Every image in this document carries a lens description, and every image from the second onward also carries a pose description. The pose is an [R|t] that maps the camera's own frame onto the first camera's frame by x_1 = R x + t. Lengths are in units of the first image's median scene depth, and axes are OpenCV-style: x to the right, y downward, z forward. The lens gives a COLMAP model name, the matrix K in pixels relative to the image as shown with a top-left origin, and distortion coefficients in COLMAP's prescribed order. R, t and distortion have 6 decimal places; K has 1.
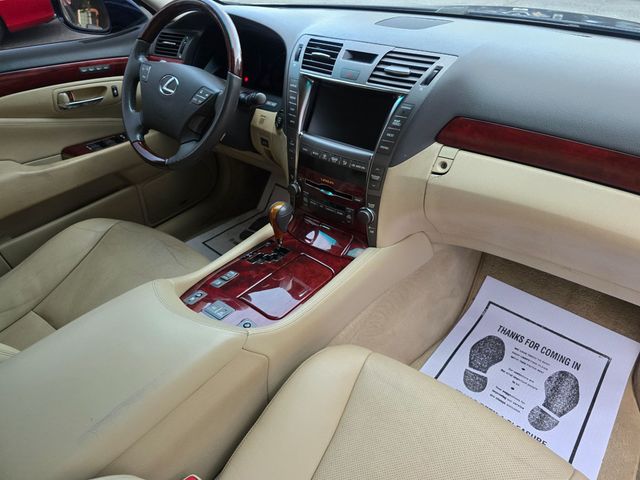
lens RADIAL K [[423.7, 0, 320.0], [0, 423.7, 240.0], [0, 0, 1]] dist [0.009598, -0.002803]
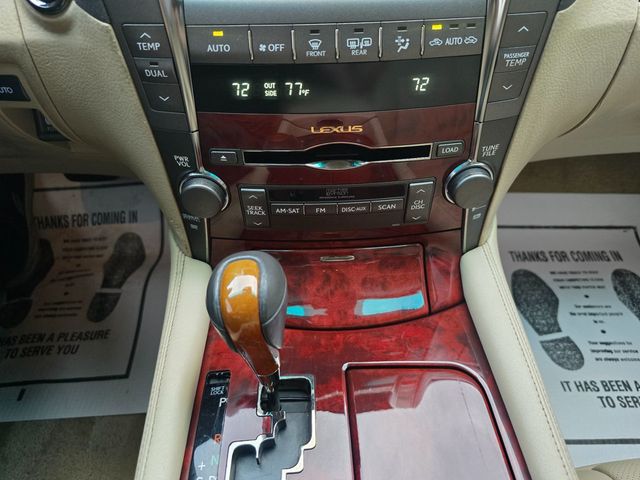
lens RADIAL K [[447.0, 0, 320.0], [0, 447.0, 240.0], [0, 0, 1]] dist [0.004023, -0.008149]
pose [[0.765506, -0.455179, 0.454766, -0.172965], [0.380778, 0.890213, 0.250058, -0.150723], [-0.518660, -0.018256, 0.854786, 0.717715]]
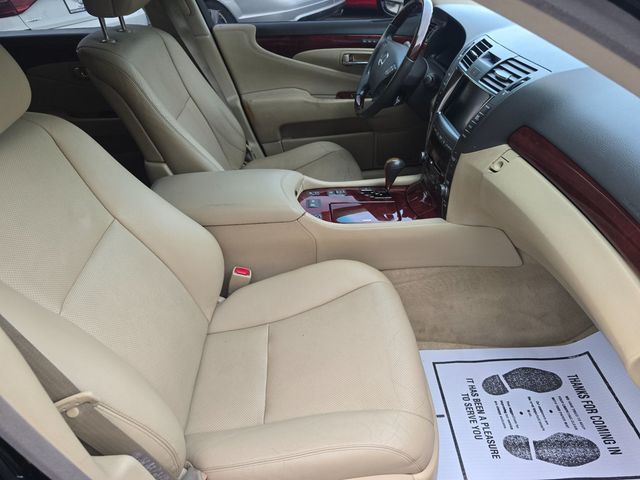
lens RADIAL K [[413.8, 0, 320.6], [0, 413.8, 248.2], [0, 0, 1]] dist [0.002411, -0.002403]
pose [[0.651577, 0.442094, -0.616442, 0.658574], [-0.401269, 0.890492, 0.214495, -0.020173], [0.643763, 0.107599, 0.757622, -0.102662]]
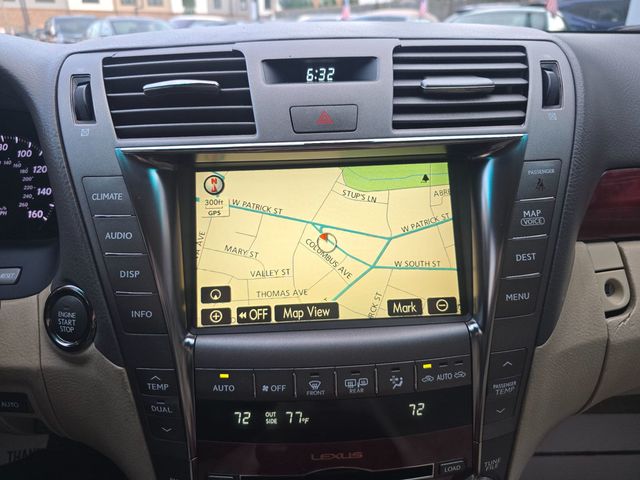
lens RADIAL K [[443.1, 0, 314.1], [0, 443.1, 230.1], [0, 0, 1]] dist [0.002164, -0.003044]
pose [[0.758502, -0.257336, 0.598710, -0.142264], [0.392310, 0.913912, -0.104201, -0.256206], [-0.520353, 0.313917, 0.794159, 0.694053]]
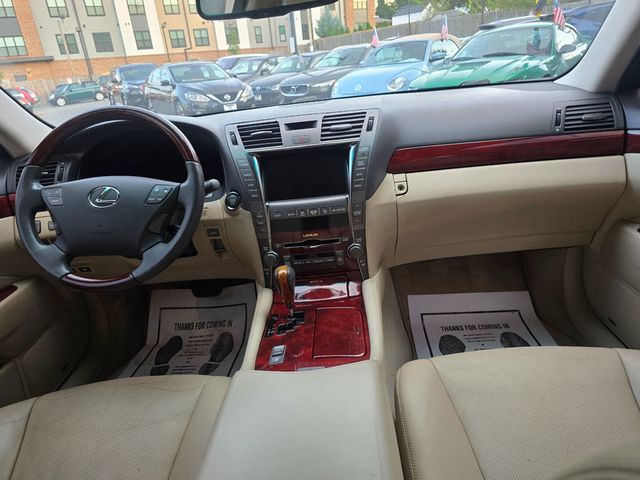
lens RADIAL K [[436.8, 0, 320.0], [0, 436.8, 240.0], [0, 0, 1]] dist [0.017137, -0.006468]
pose [[0.799614, -0.283020, 0.529639, -0.538466], [0.424084, 0.890584, -0.164357, 0.061031], [-0.425172, 0.356033, 0.832147, 0.081644]]
